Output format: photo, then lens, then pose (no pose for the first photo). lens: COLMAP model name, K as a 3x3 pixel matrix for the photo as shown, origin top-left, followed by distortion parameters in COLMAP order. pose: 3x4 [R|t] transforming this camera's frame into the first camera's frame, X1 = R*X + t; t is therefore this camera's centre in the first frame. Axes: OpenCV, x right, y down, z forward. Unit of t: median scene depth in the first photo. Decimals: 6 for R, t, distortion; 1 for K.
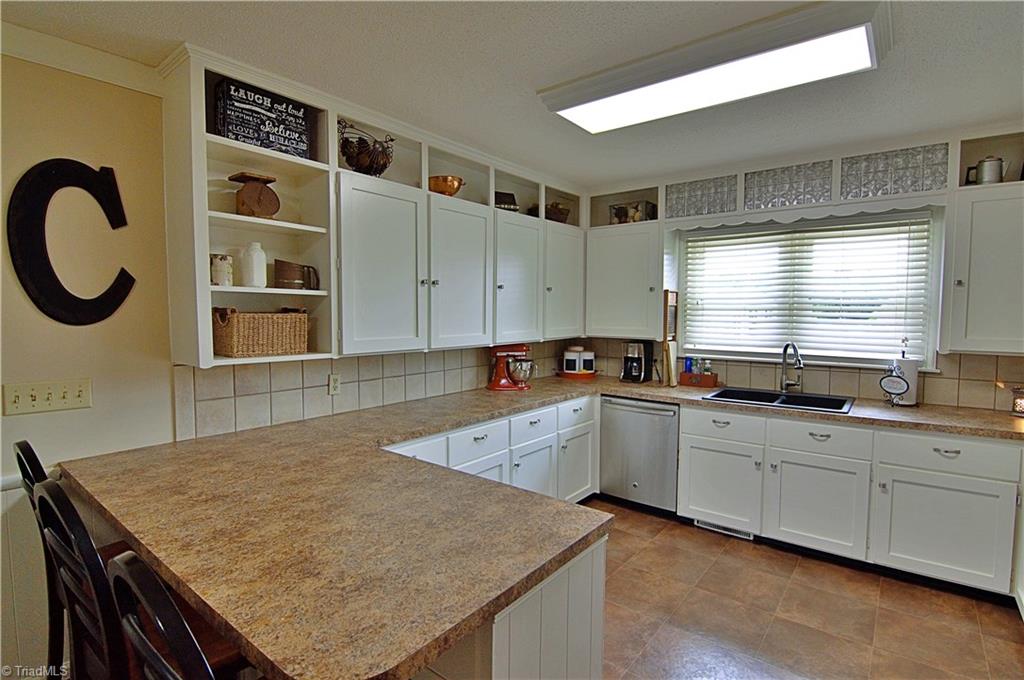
lens RADIAL K [[499.6, 0, 514.7], [0, 499.6, 342.5], [0, 0, 1]] dist [-0.024611, -0.001107]
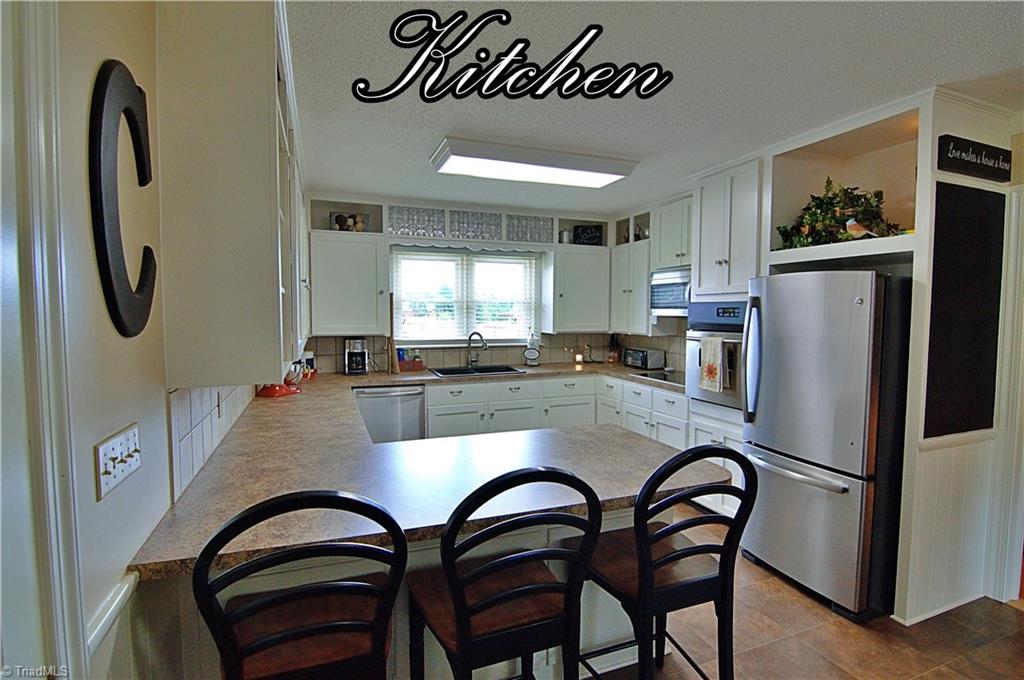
lens RADIAL K [[499.6, 0, 518.9], [0, 499.6, 338.6], [0, 0, 1]] dist [-0.024611, -0.001107]
pose [[0.495556, -0.050452, 0.867110, -0.641954], [0.053850, 0.998176, 0.027303, -0.013844], [-0.866905, 0.033164, 0.497368, 0.151801]]
